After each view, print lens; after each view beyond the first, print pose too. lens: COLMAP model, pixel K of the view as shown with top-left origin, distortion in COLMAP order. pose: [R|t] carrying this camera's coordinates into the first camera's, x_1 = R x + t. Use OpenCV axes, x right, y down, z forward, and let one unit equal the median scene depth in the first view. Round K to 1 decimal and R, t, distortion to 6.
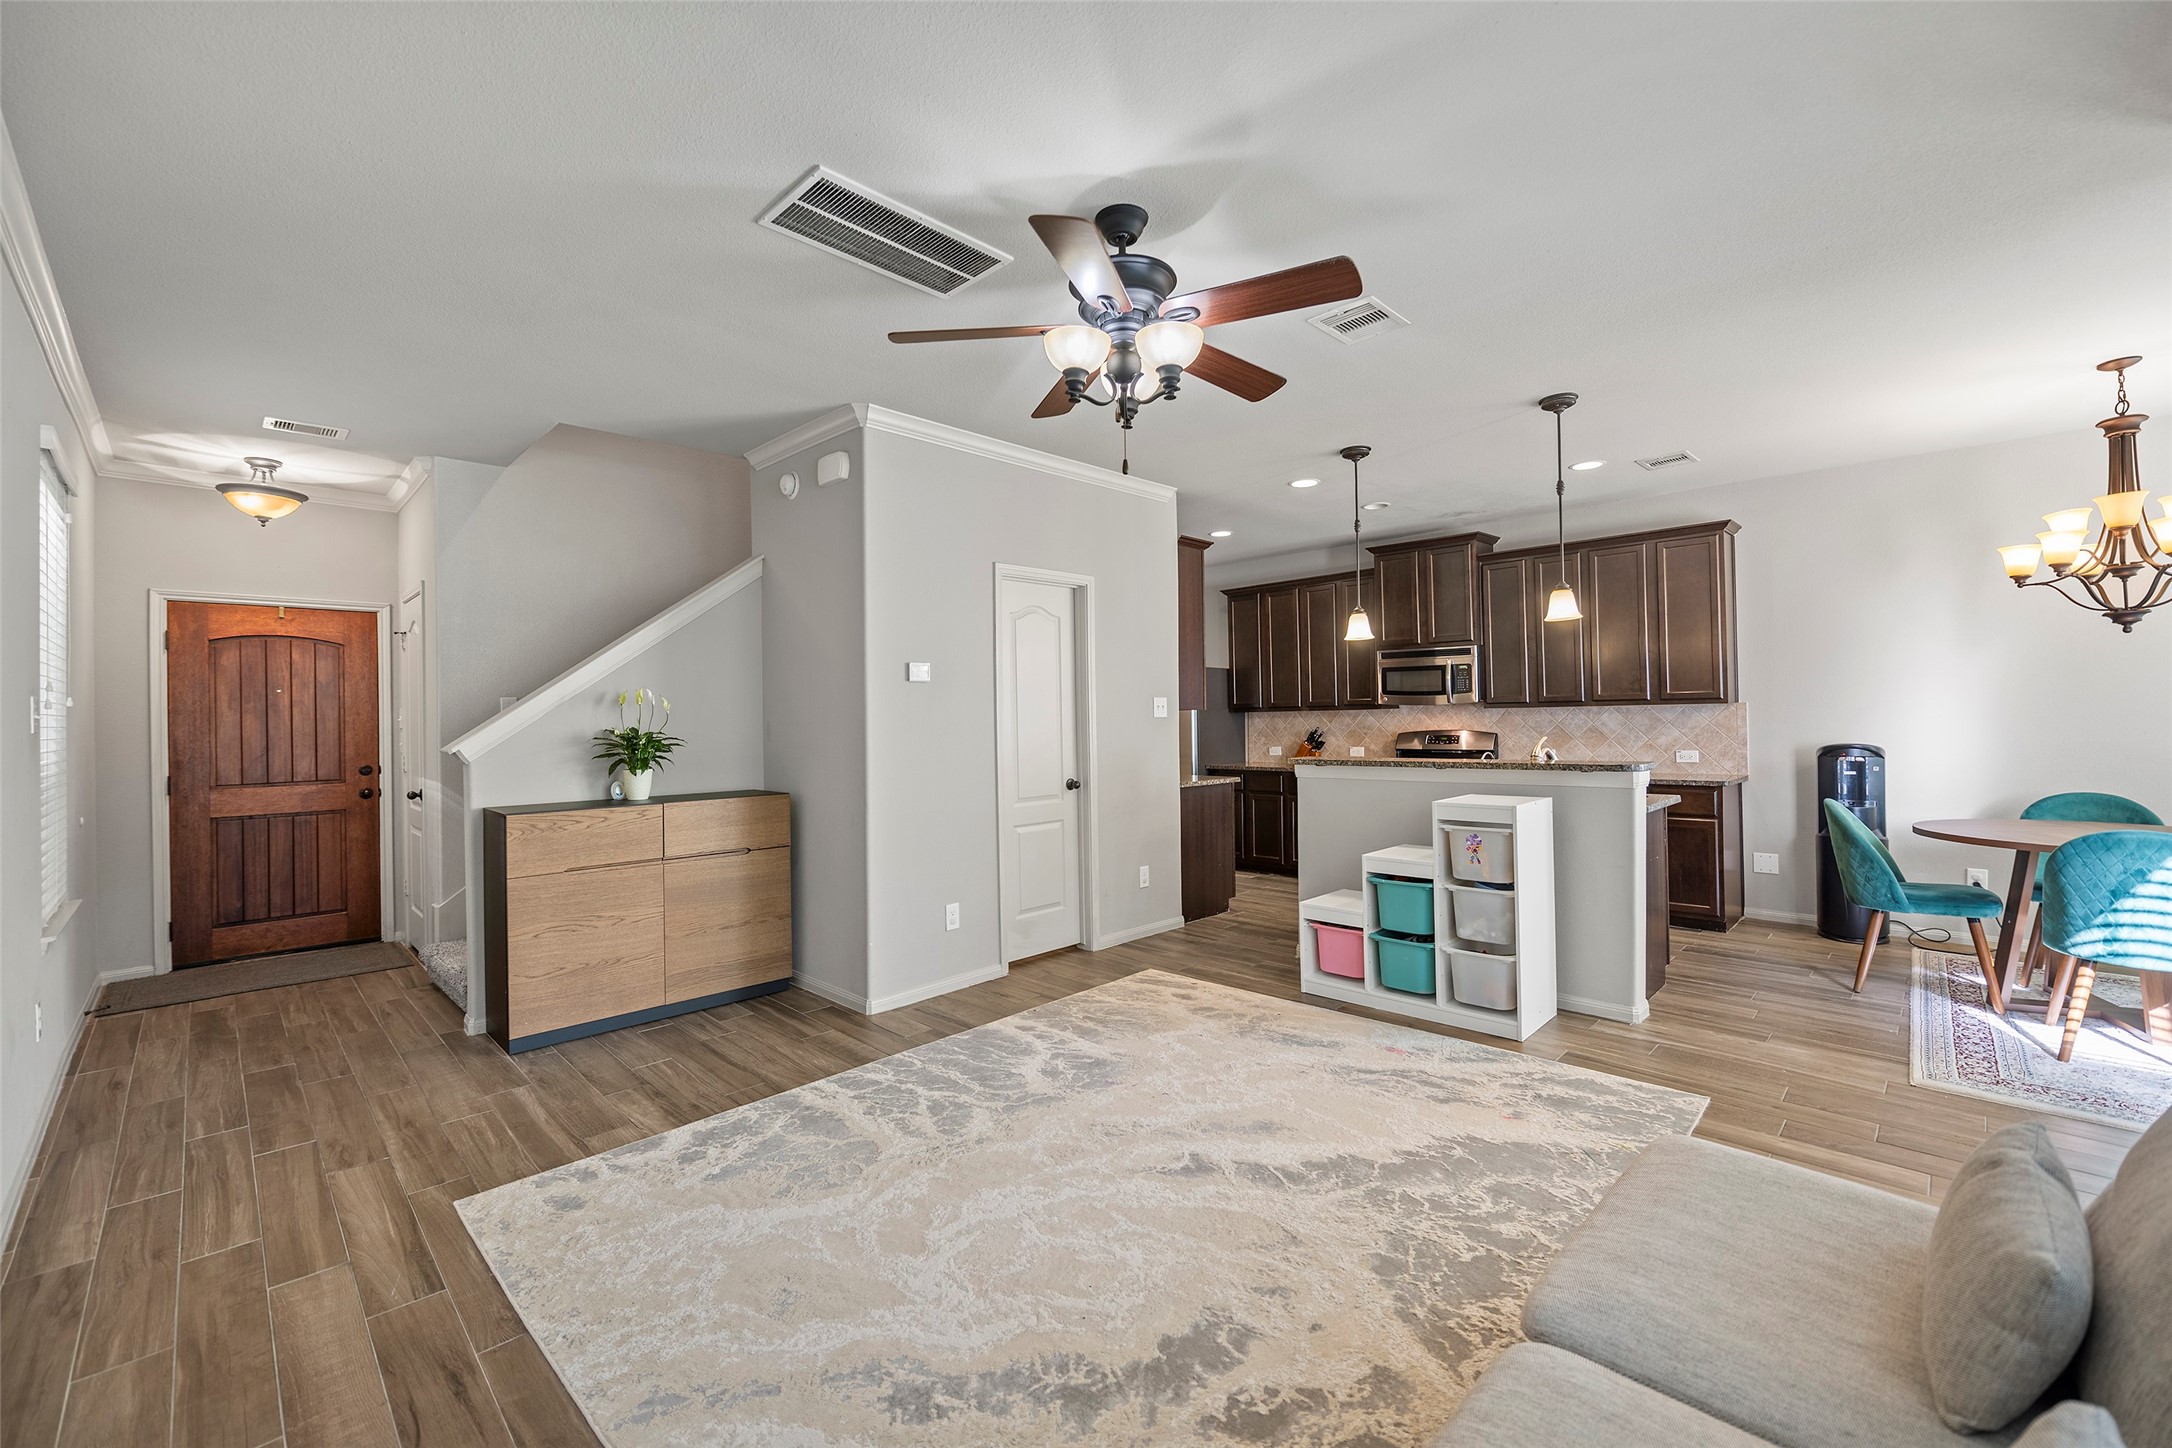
lens RADIAL K [[888.1, 0, 1077.2], [0, 888.1, 709.4], [0, 0, 1]] dist [-0.002865, -0.000362]
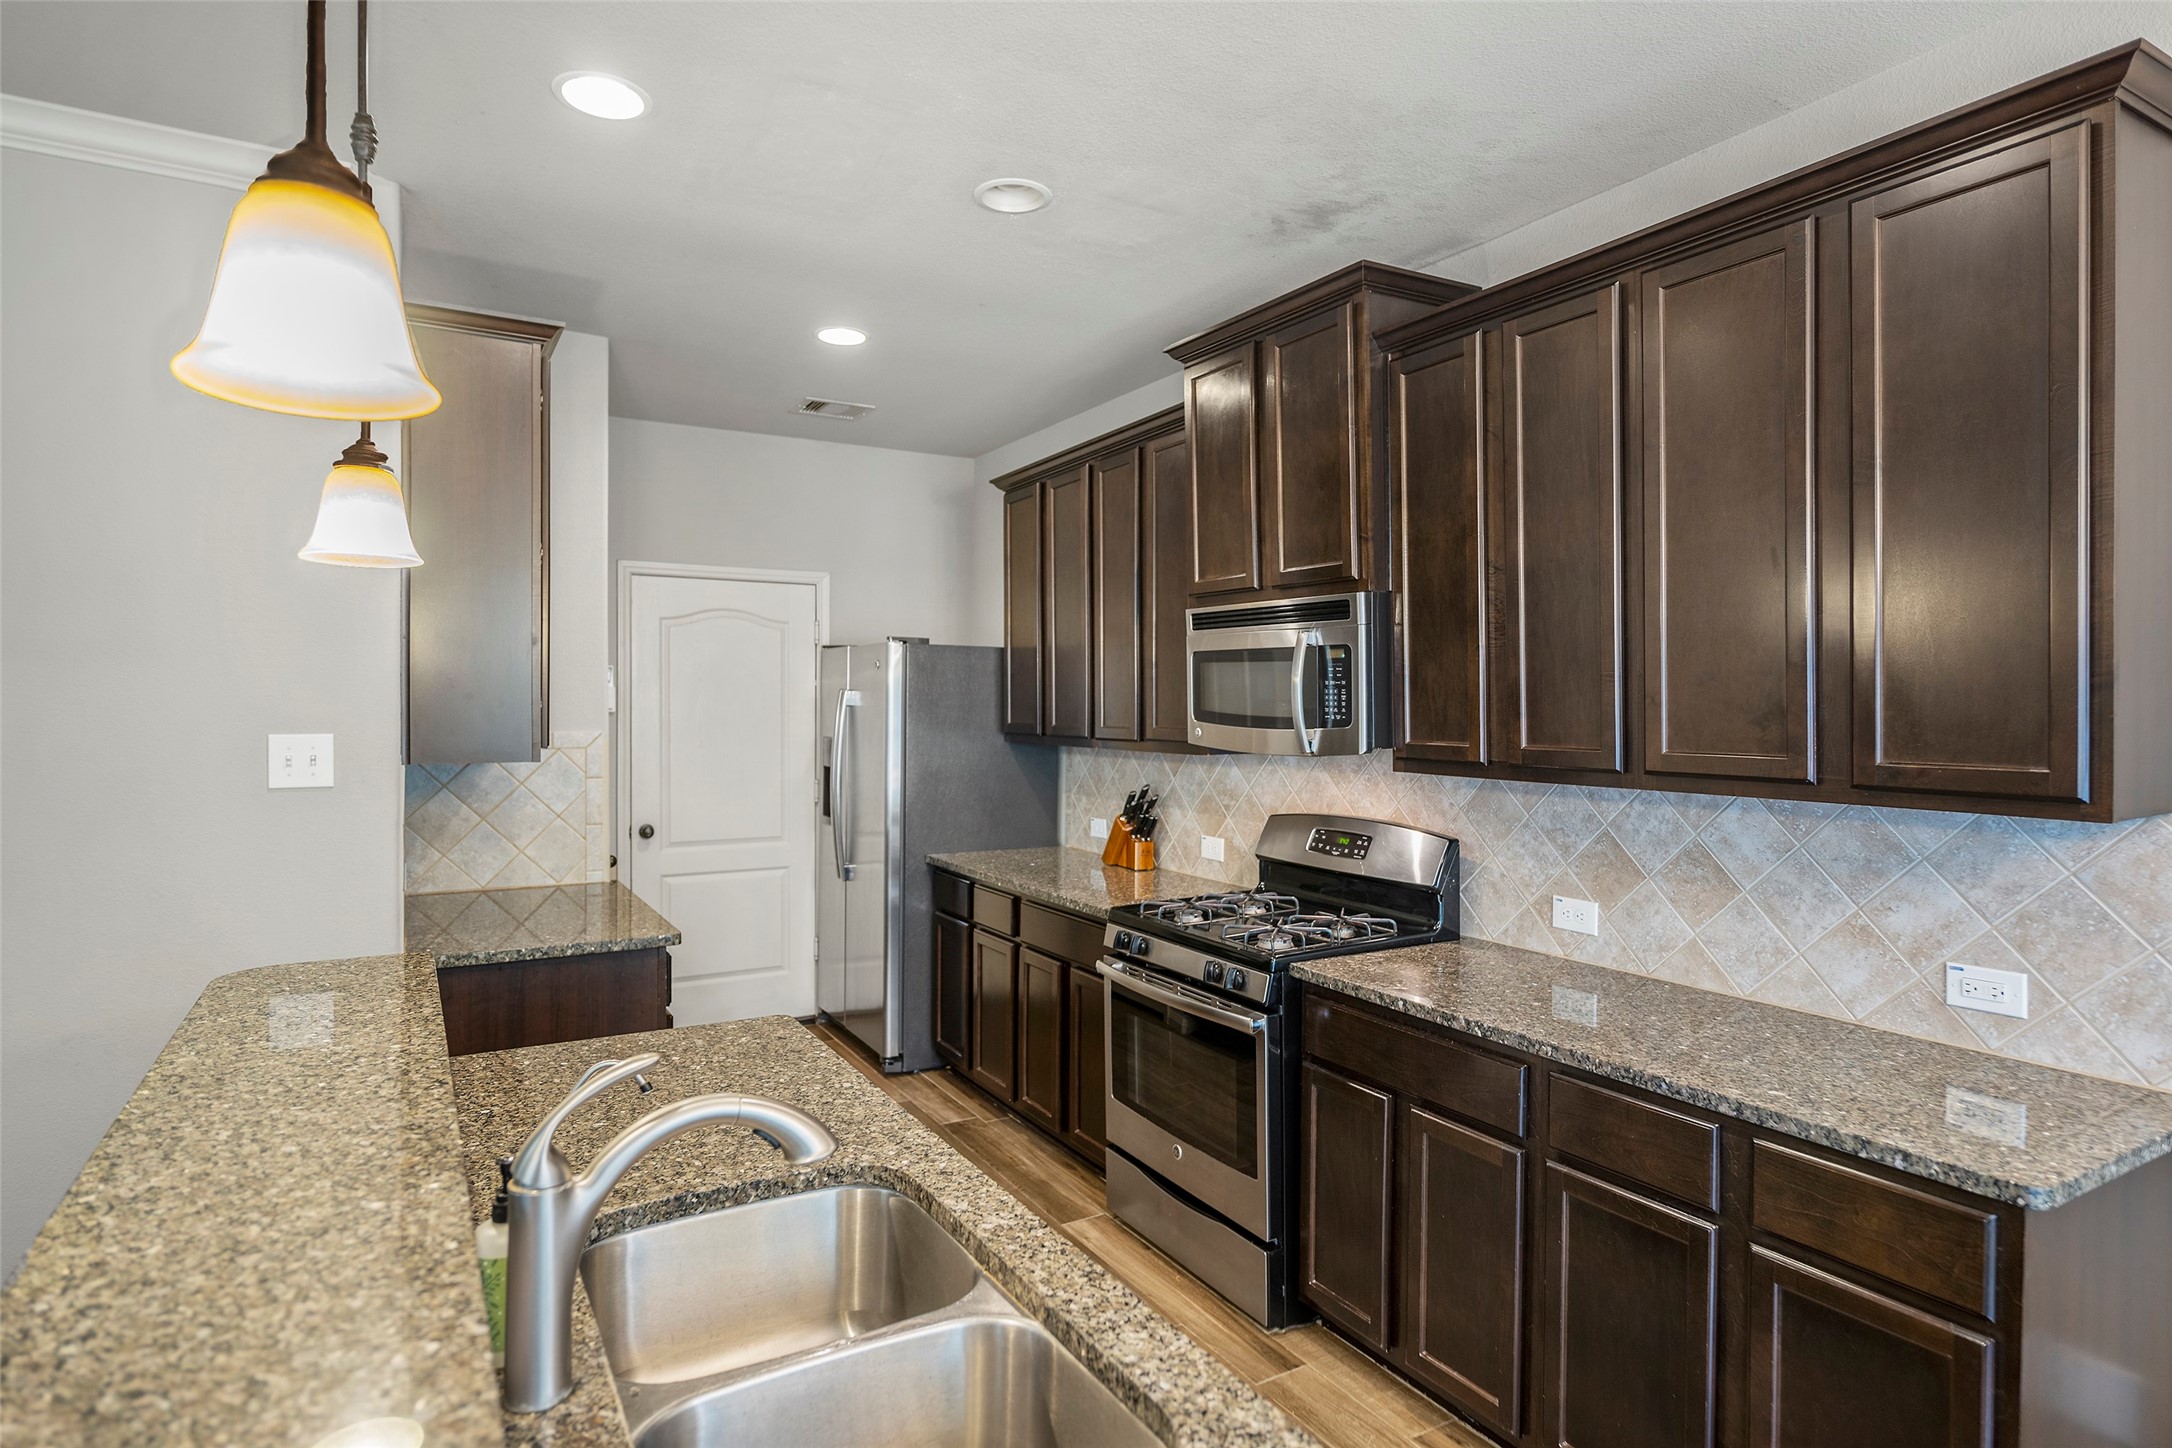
lens RADIAL K [[1164.8, 0, 1087.1], [0, 1164.8, 708.8], [0, 0, 1]] dist [0.003307, 0.000702]
pose [[0.966842, 0.019762, -0.254609, 0.893203], [-0.015716, 0.999716, 0.017917, -0.063231], [0.254891, -0.013322, 0.966878, 1.019186]]
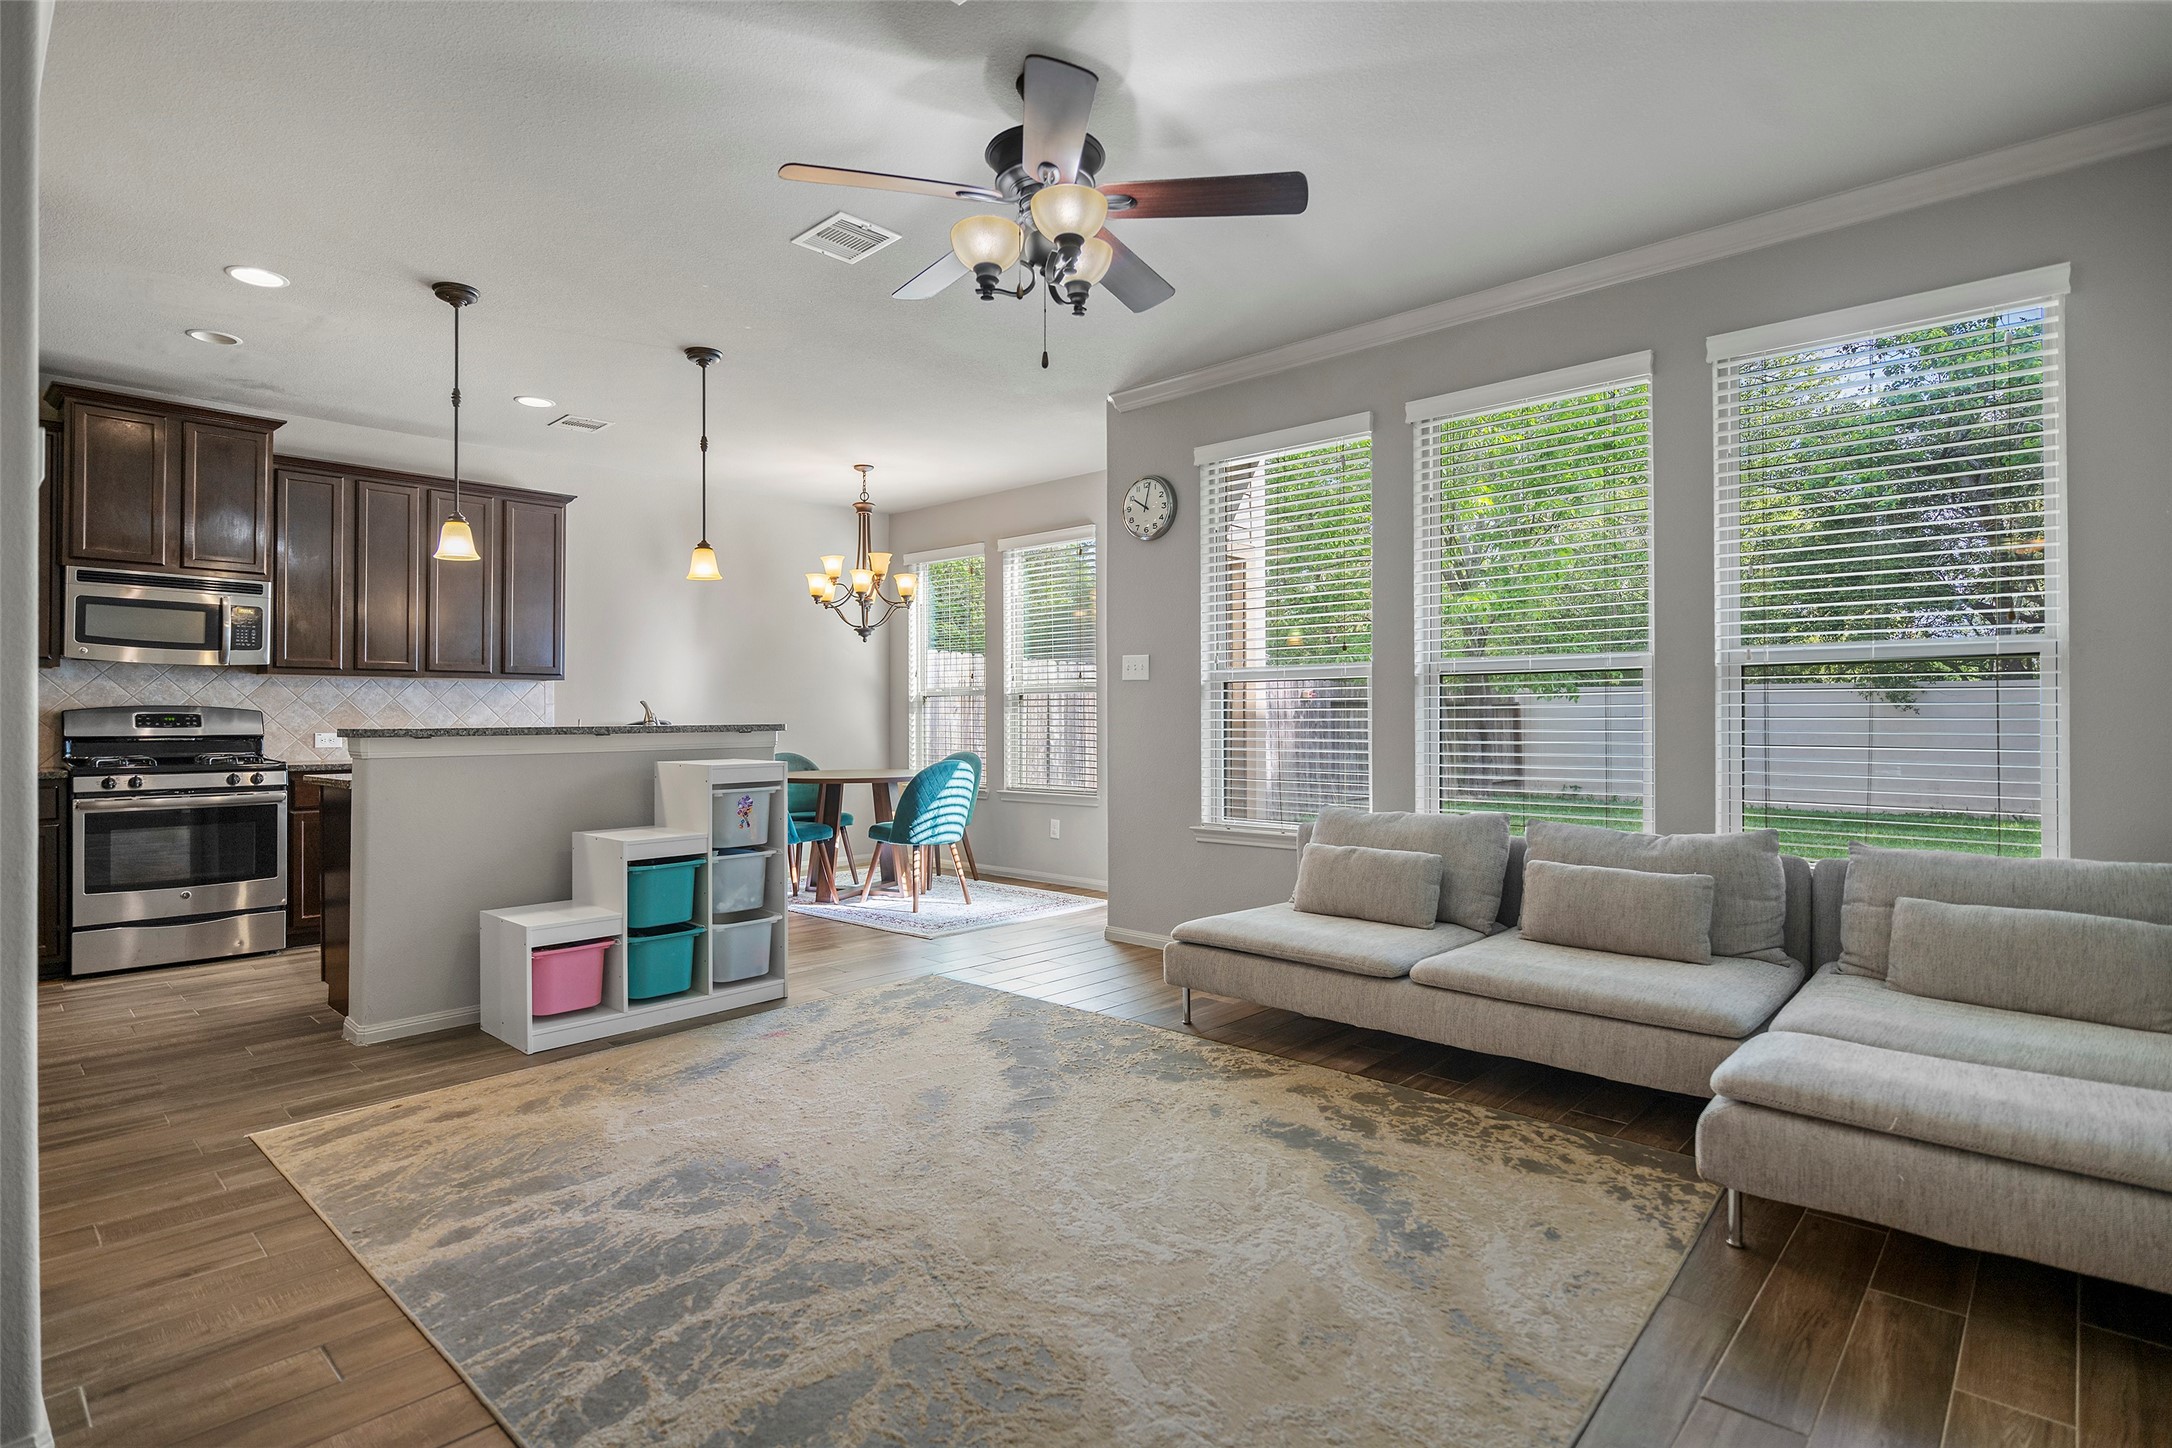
lens RADIAL K [[1071.3, 0, 1084.6], [0, 1071.3, 711.6], [0, 0, 1]] dist [-0.001988, -0.000941]
pose [[-0.037281, 0.021315, 0.999077, -0.784299], [-0.007350, 0.999740, -0.021603, 0.081242], [-0.999278, -0.008149, -0.037114, 0.763918]]
